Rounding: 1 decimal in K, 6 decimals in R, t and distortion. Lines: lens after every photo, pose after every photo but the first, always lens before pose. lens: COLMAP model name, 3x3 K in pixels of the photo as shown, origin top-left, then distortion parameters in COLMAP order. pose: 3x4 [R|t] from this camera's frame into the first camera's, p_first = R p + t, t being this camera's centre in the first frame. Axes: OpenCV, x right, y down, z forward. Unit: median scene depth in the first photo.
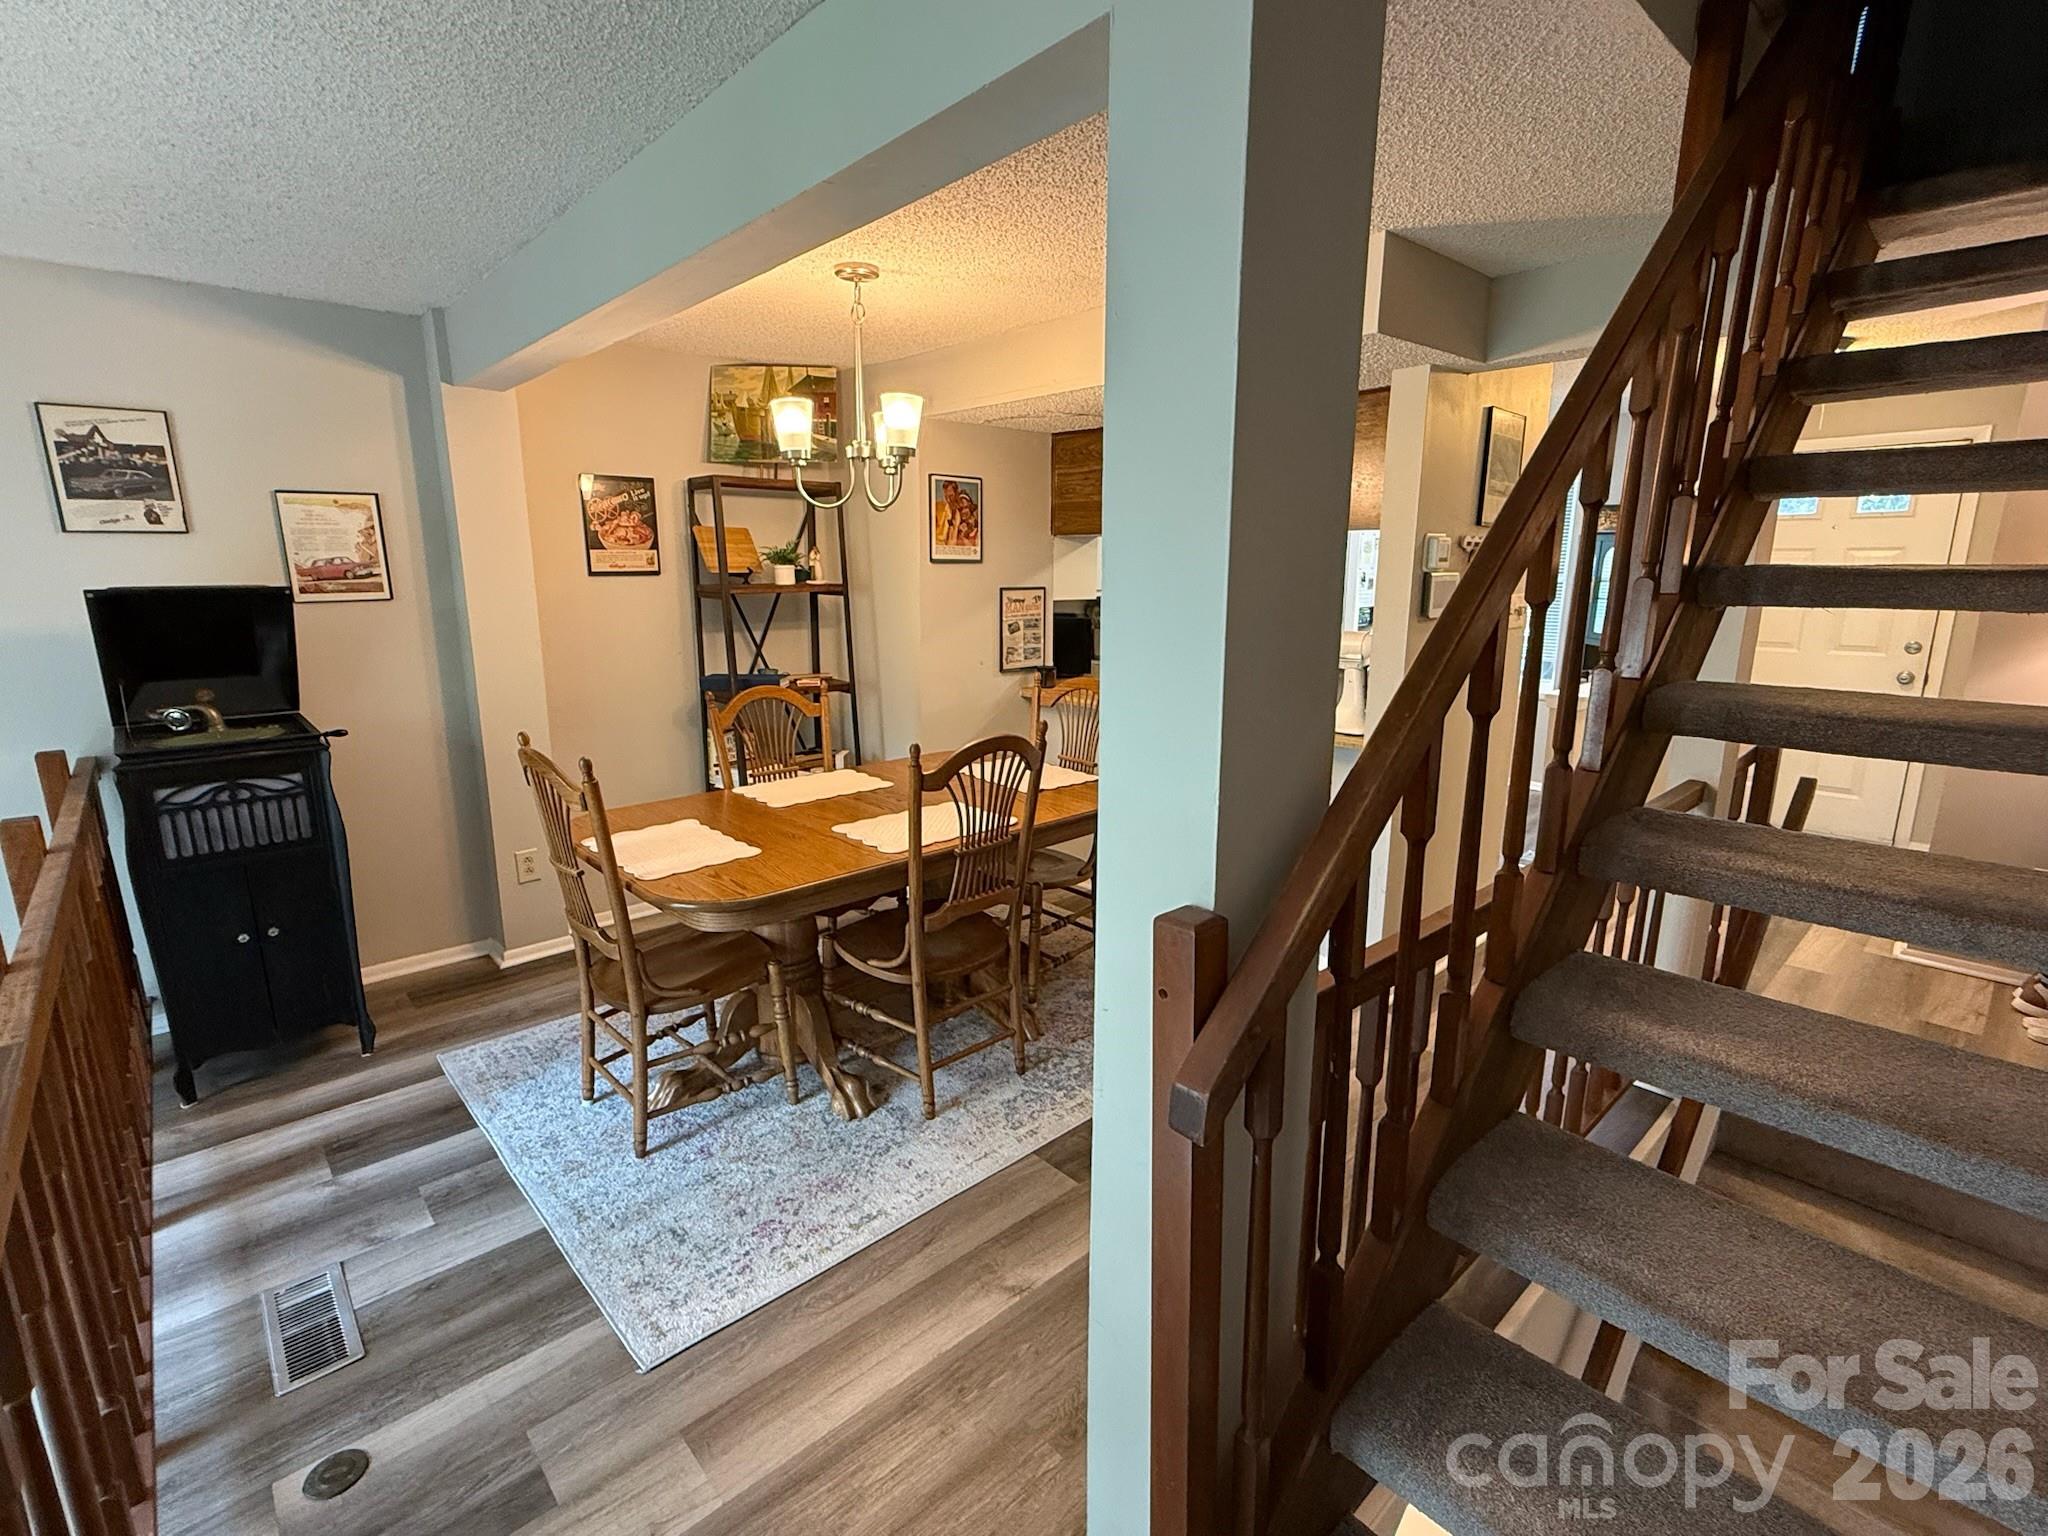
lens RADIAL K [[945.8, 0, 1024.0], [0, 945.8, 768.0], [0, 0, 1]] dist [0.000672, 0.000037]
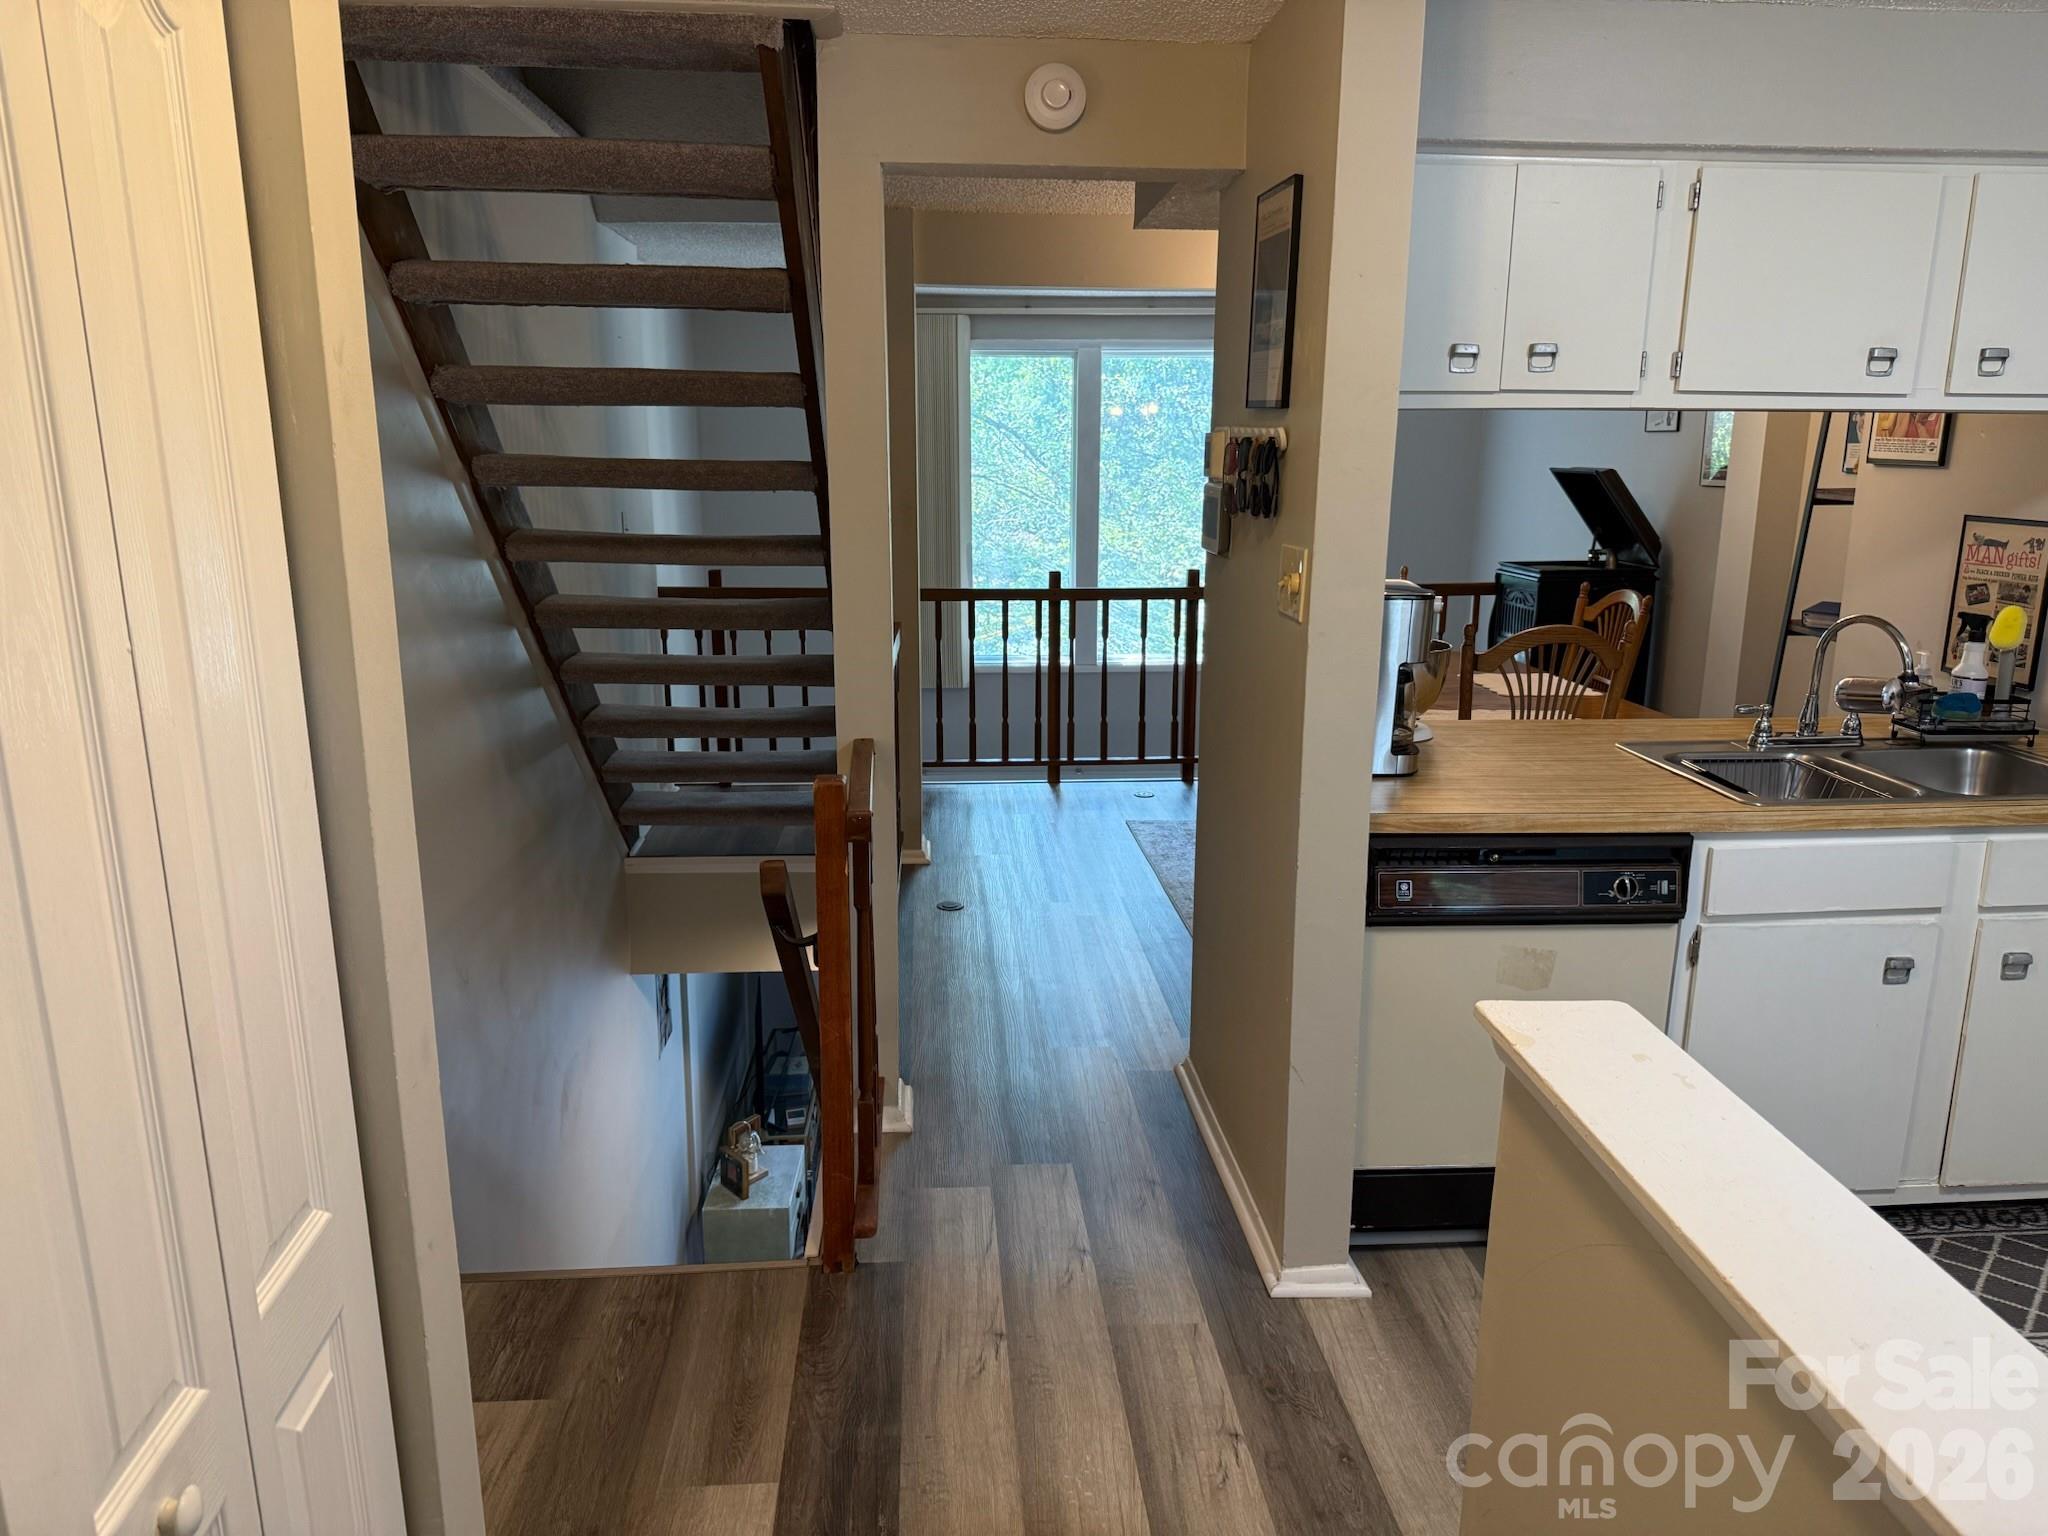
lens RADIAL K [[1451.5, 0, 1014.9], [0, 1451.5, 774.5], [0, 0, 1]] dist [-0.003181, -0.005029]
pose [[-0.626244, 0.178250, -0.758977, 1.099281], [-0.164217, 0.921512, 0.351920, -0.291739], [0.762136, 0.345025, -0.547819, 1.245565]]
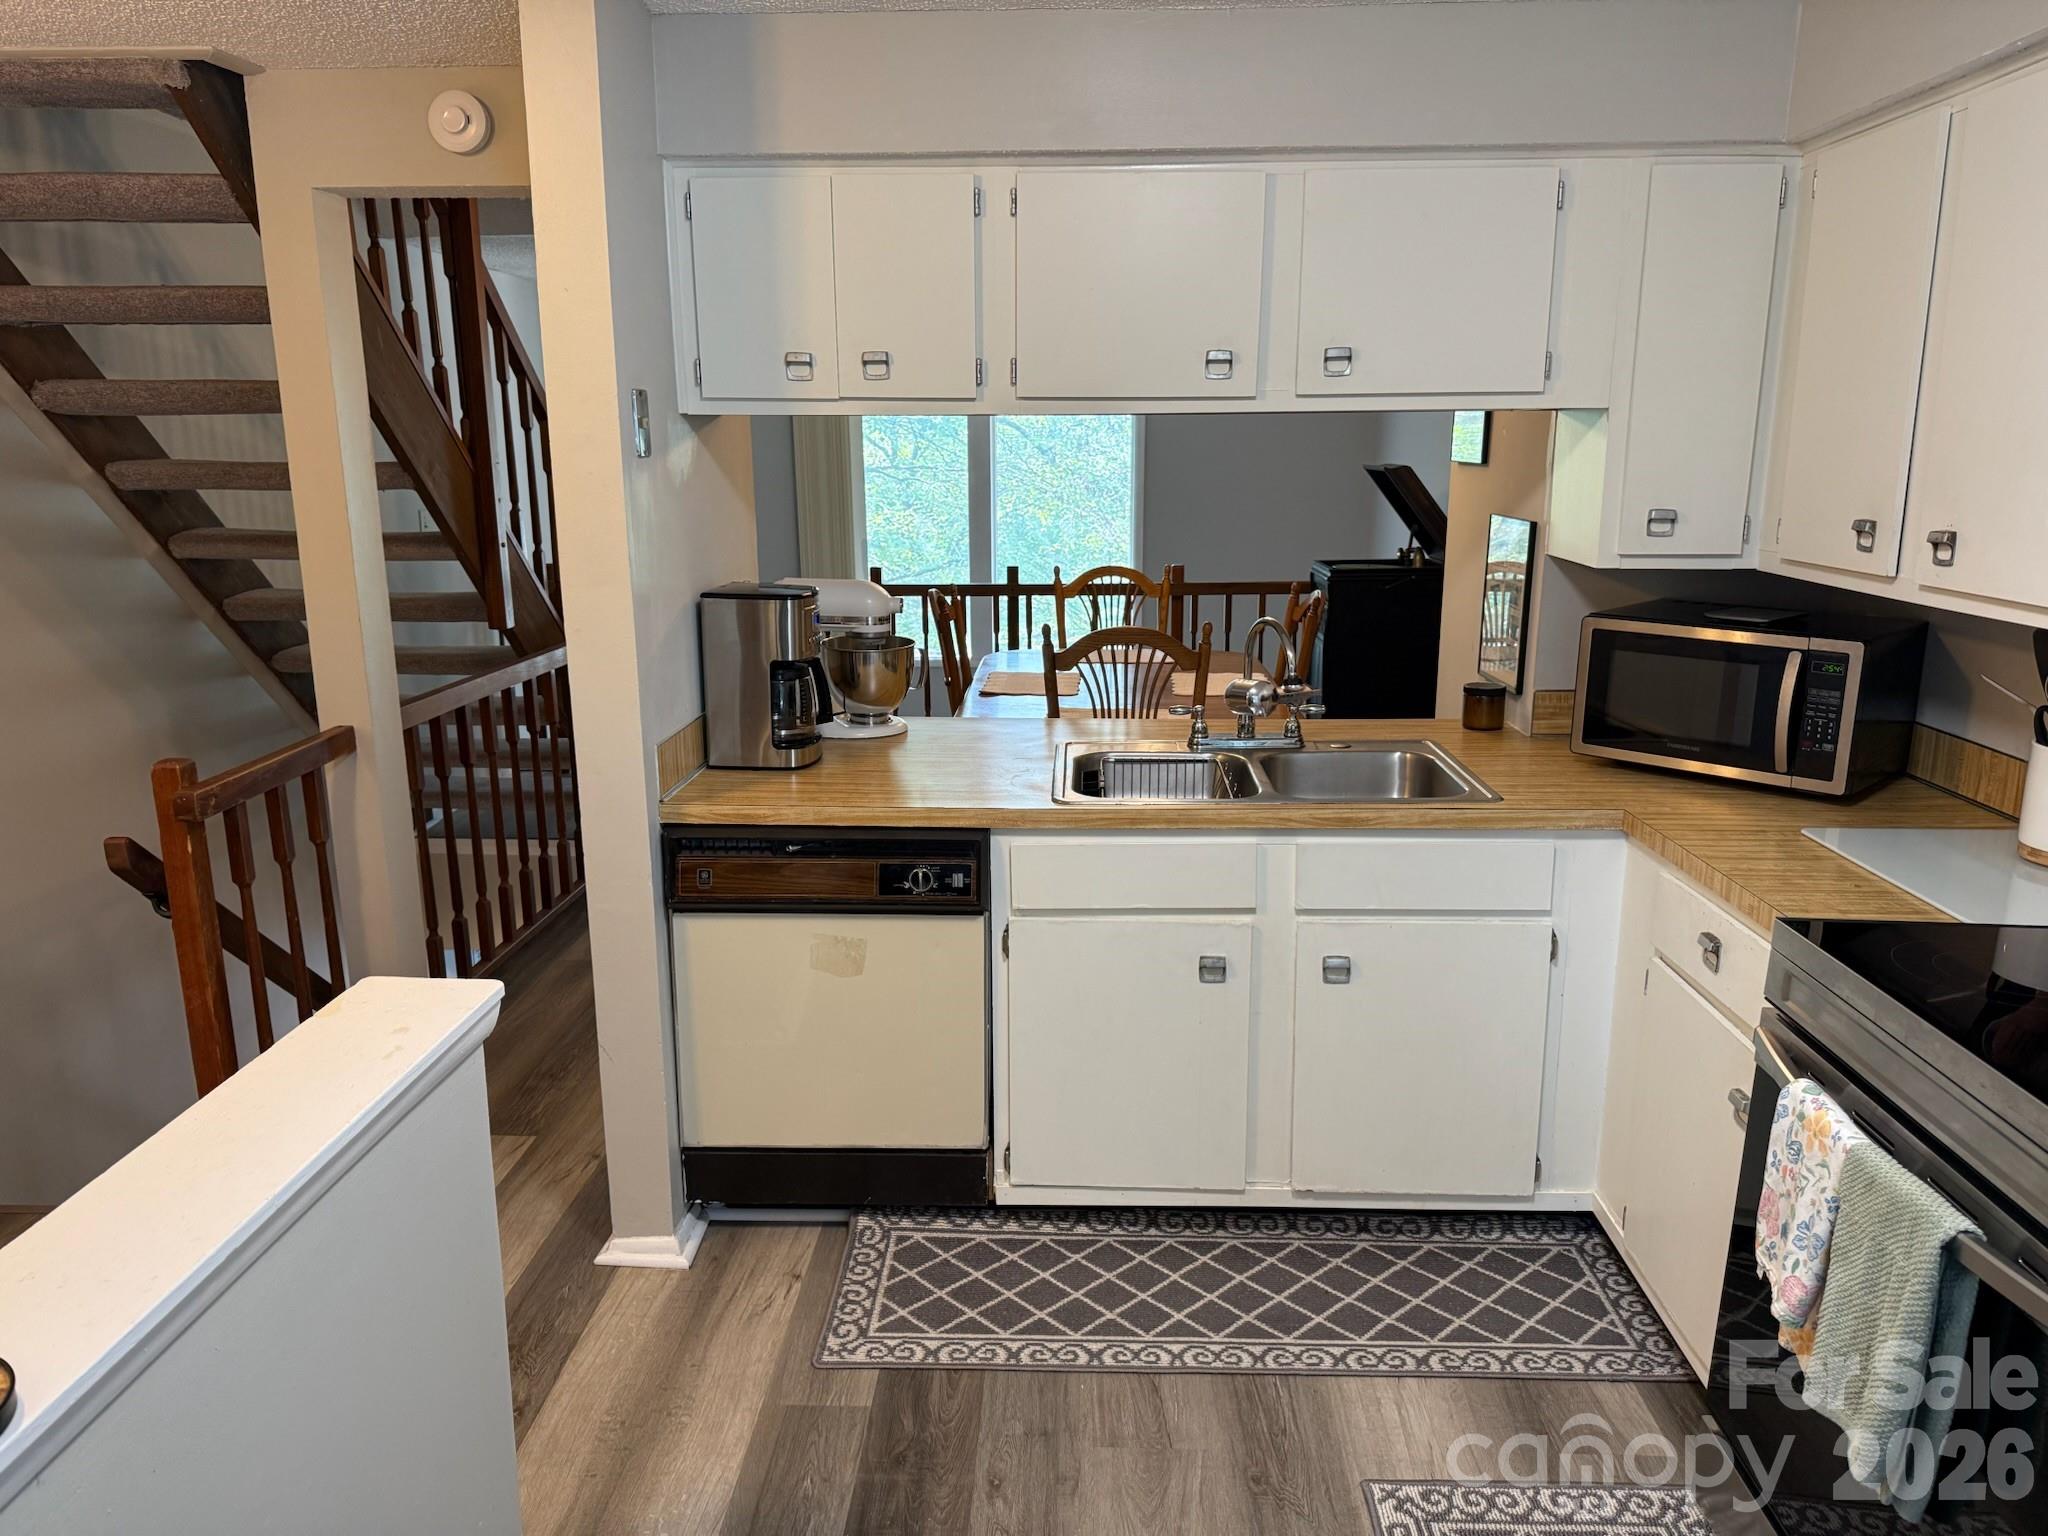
lens RADIAL K [[1427.6, 0, 1017.4], [0, 1427.6, 767.1], [0, 0, 1]] dist [0.113413, -0.173106]
pose [[-0.701739, 0.167050, -0.692573, 0.846398], [-0.145161, 0.918203, 0.368554, -0.364951], [0.697489, 0.359163, -0.620089, 1.559763]]
